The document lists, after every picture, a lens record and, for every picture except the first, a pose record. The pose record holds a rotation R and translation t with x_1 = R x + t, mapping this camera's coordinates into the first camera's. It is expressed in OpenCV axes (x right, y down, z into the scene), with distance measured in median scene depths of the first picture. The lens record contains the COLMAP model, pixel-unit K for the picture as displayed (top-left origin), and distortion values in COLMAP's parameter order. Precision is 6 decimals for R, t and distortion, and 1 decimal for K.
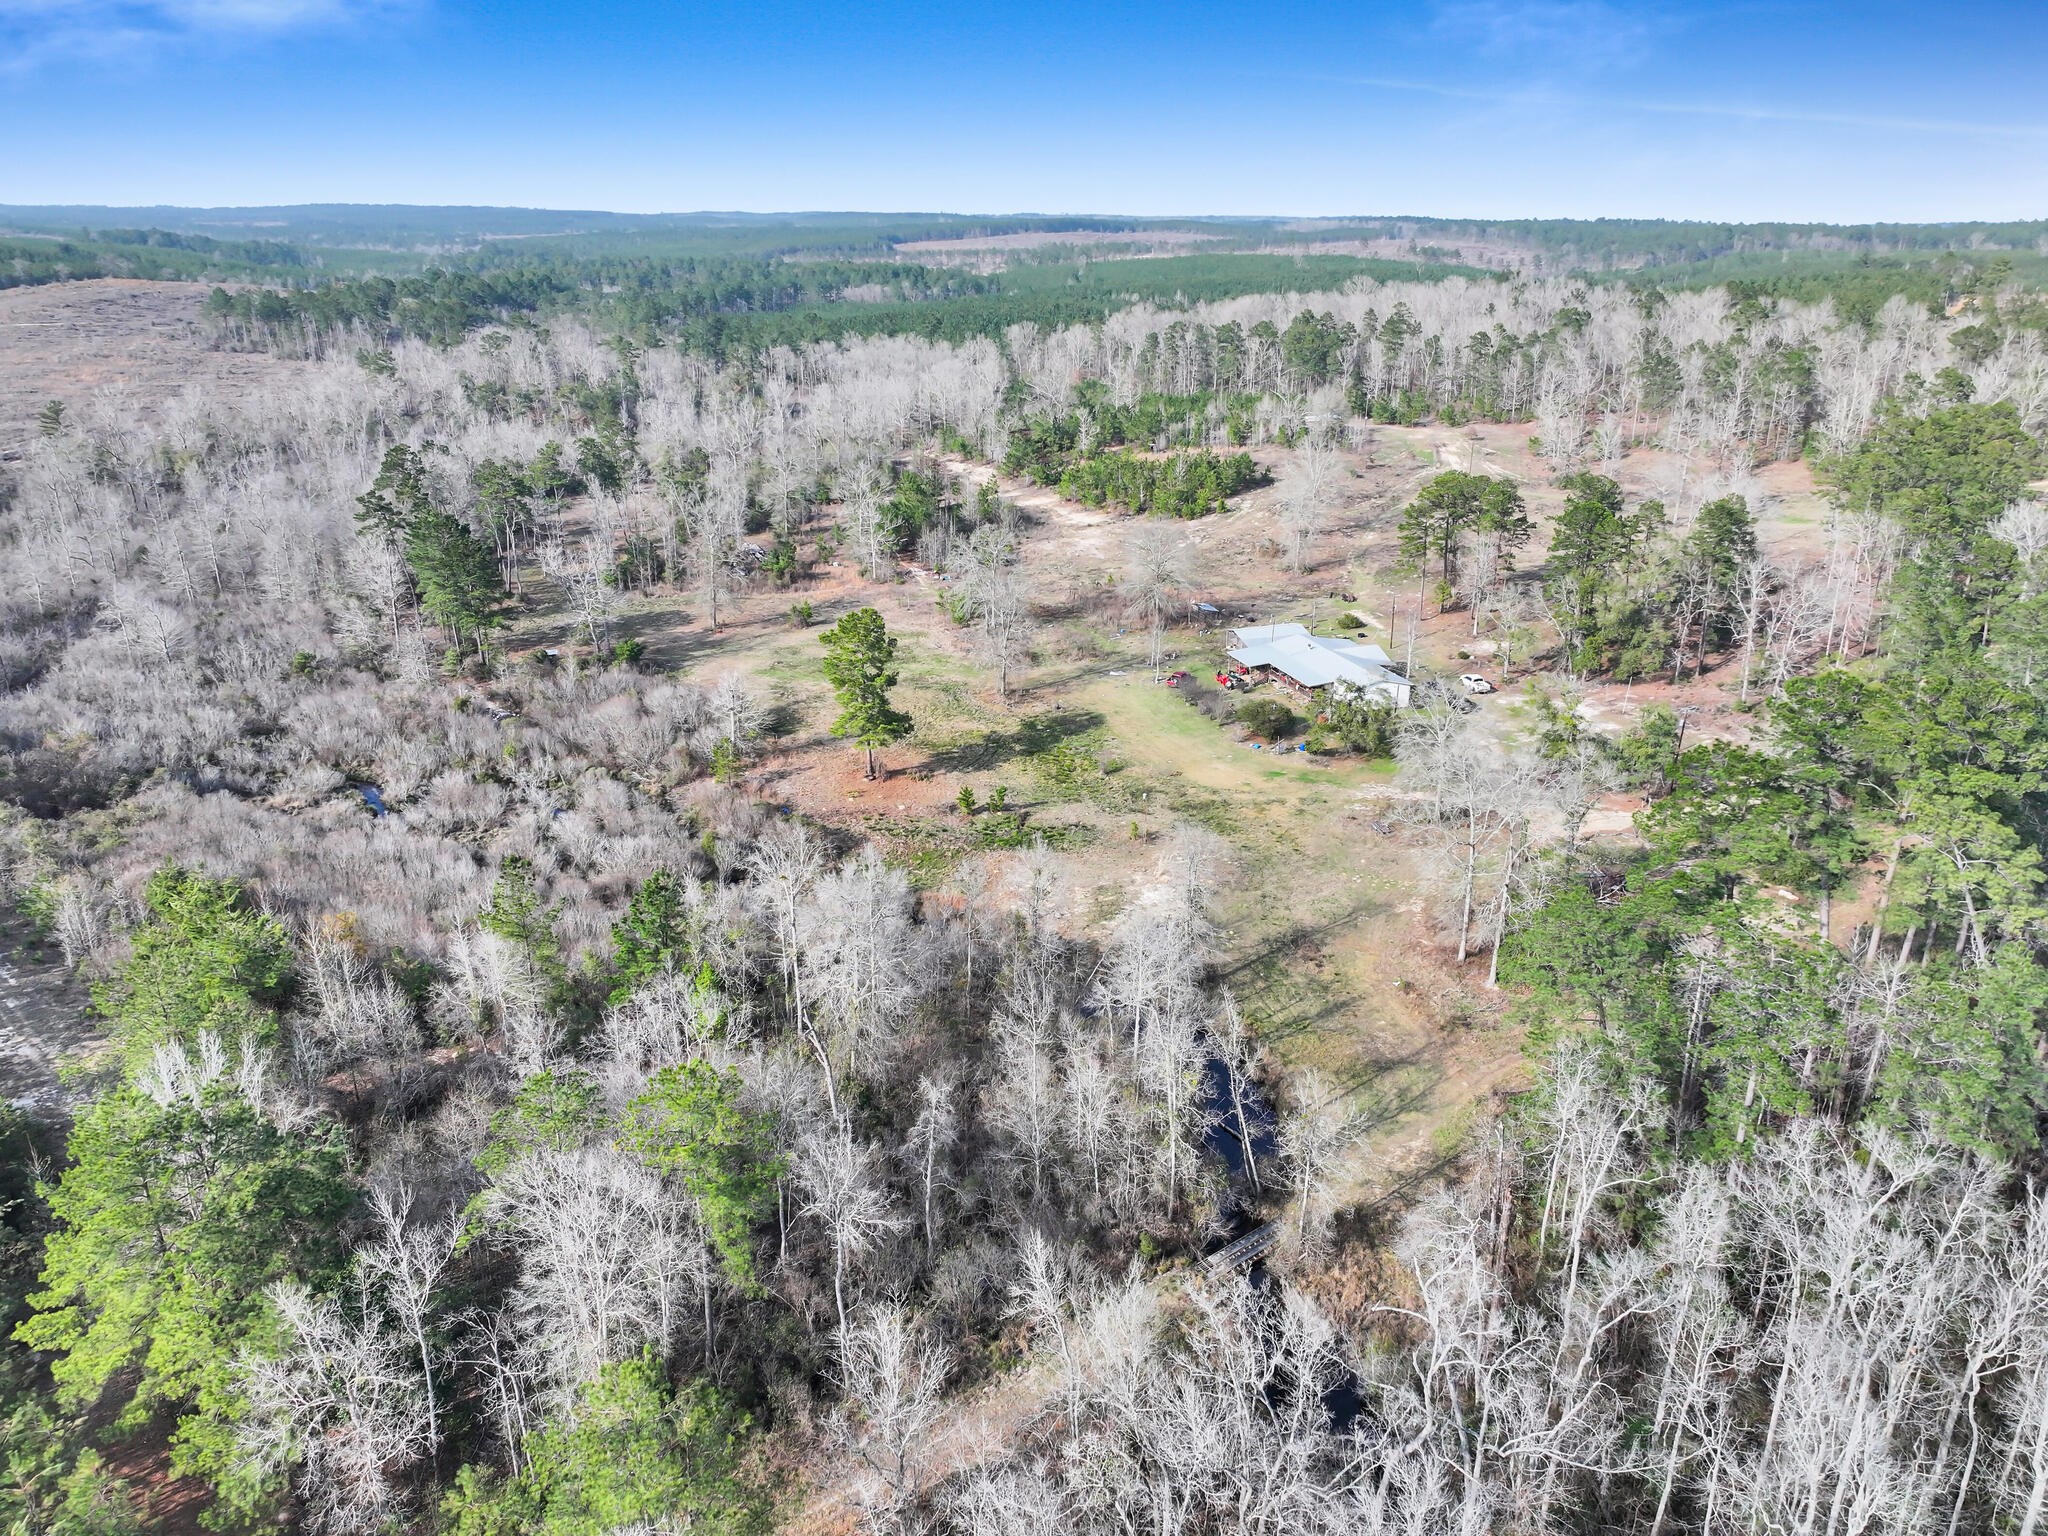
lens RADIAL K [[1436.7, 0, 1024.0], [0, 1436.7, 768.0], [0, 0, 1]] dist [0.005429, 0.006725]
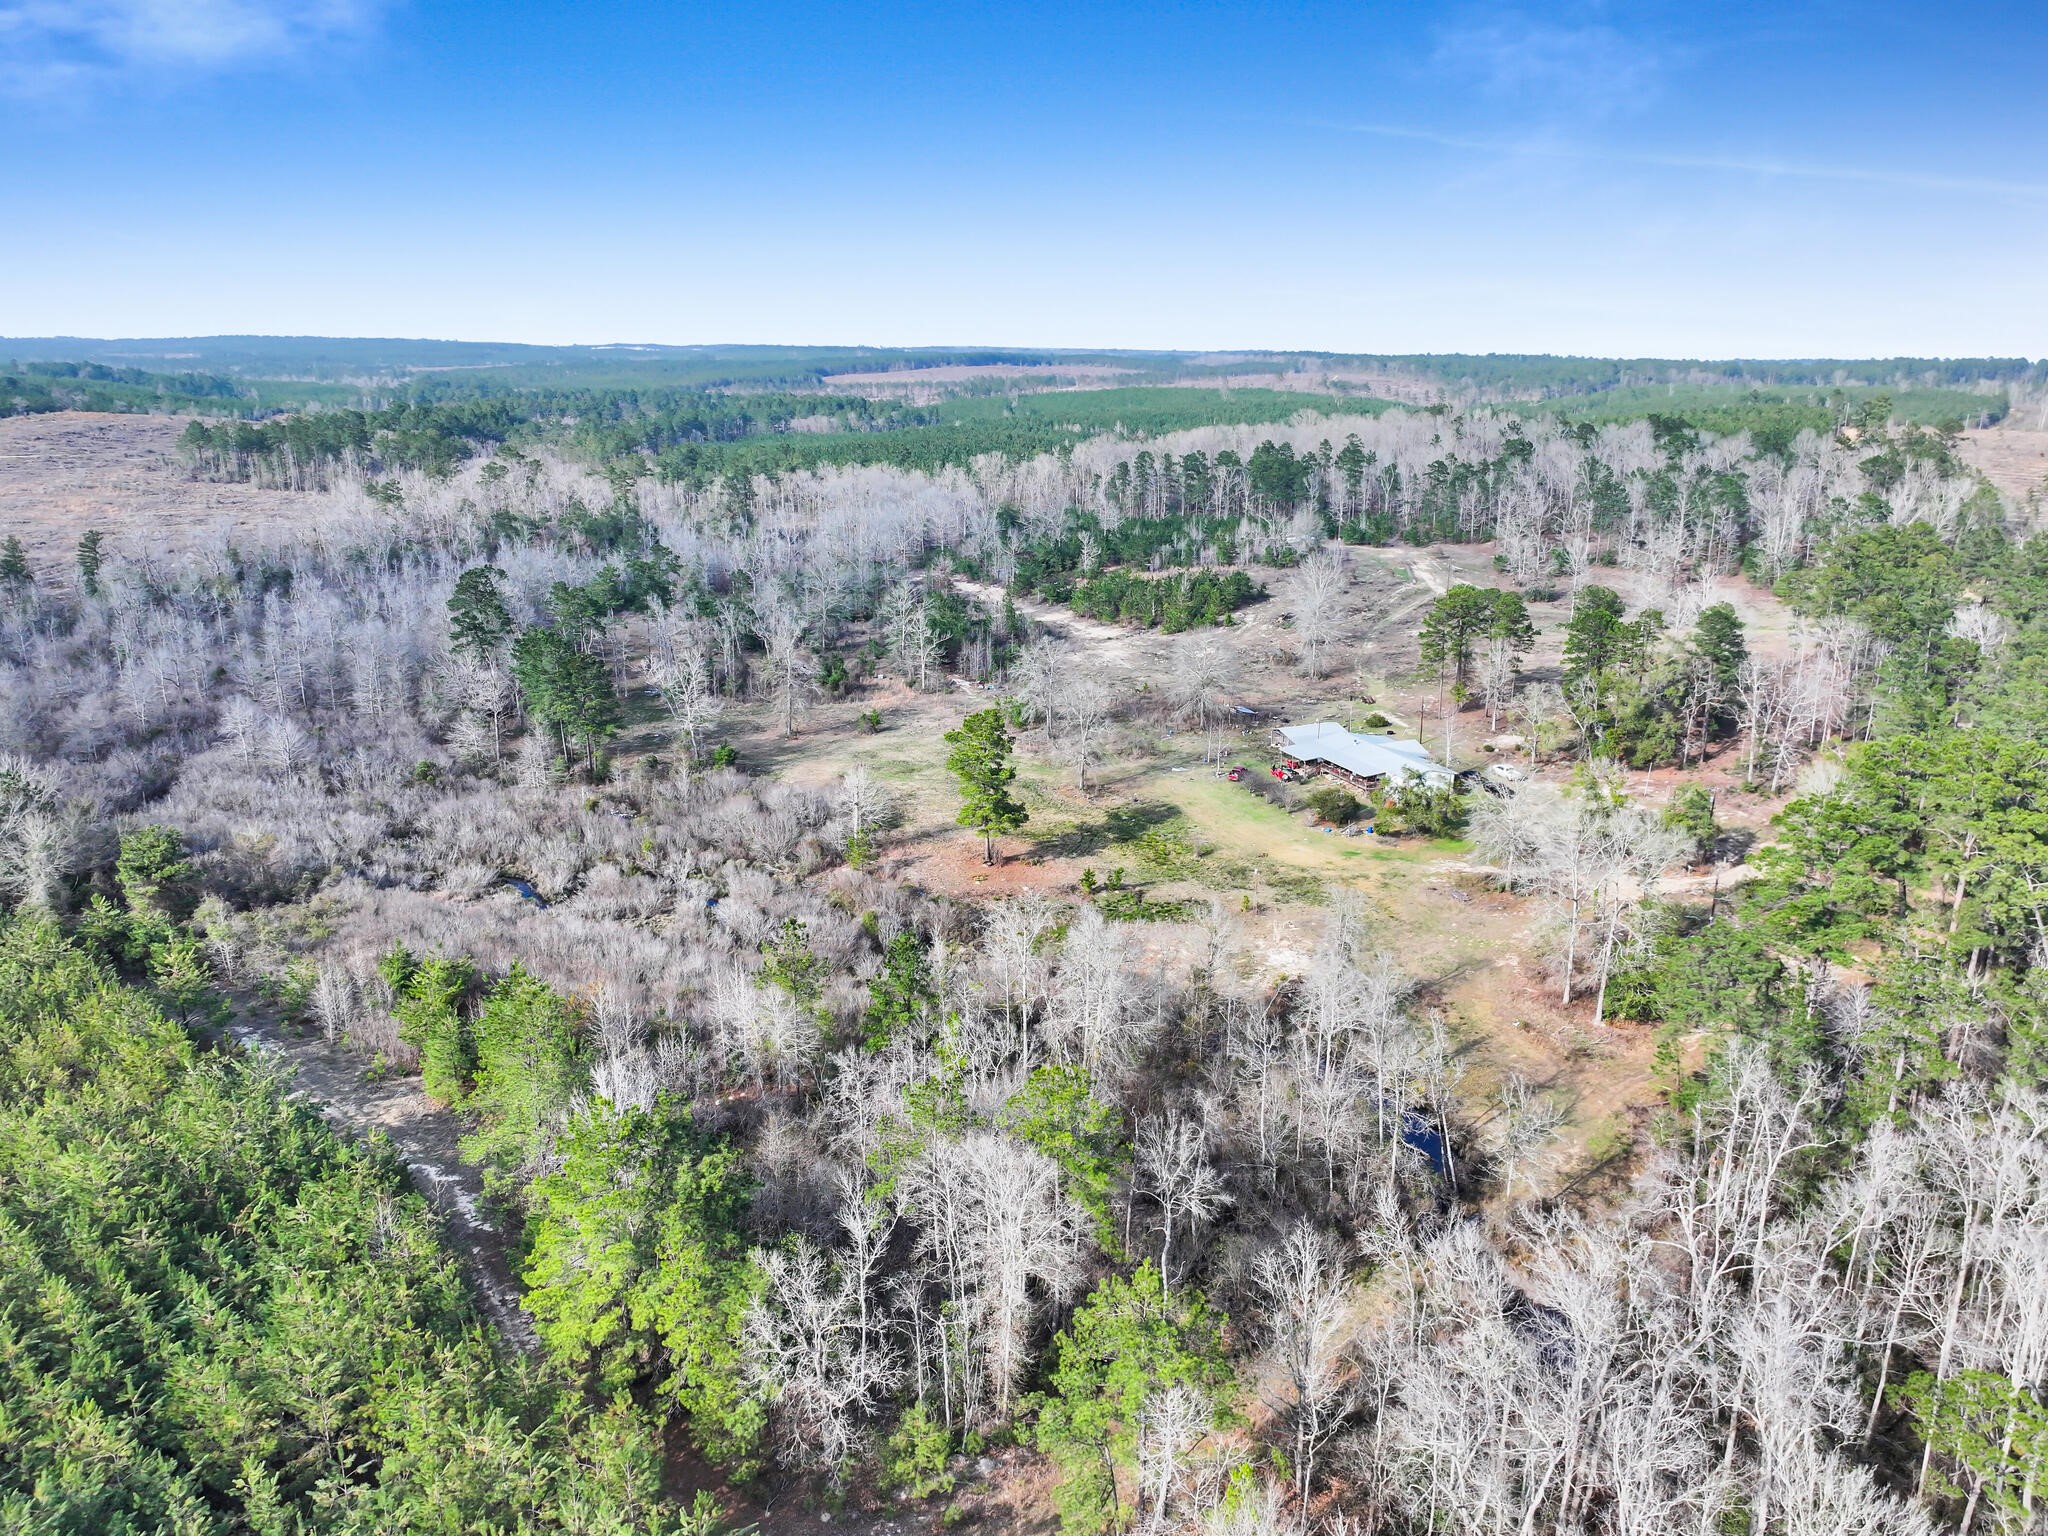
lens RADIAL K [[1436.7, 0, 1024.0], [0, 1436.7, 768.0], [0, 0, 1]] dist [0.005429, 0.006725]
pose [[0.997940, -0.015805, 0.062183, -0.097374], [0.020896, 0.996406, -0.082094, 0.016210], [-0.060662, 0.083224, 0.994683, -0.063097]]
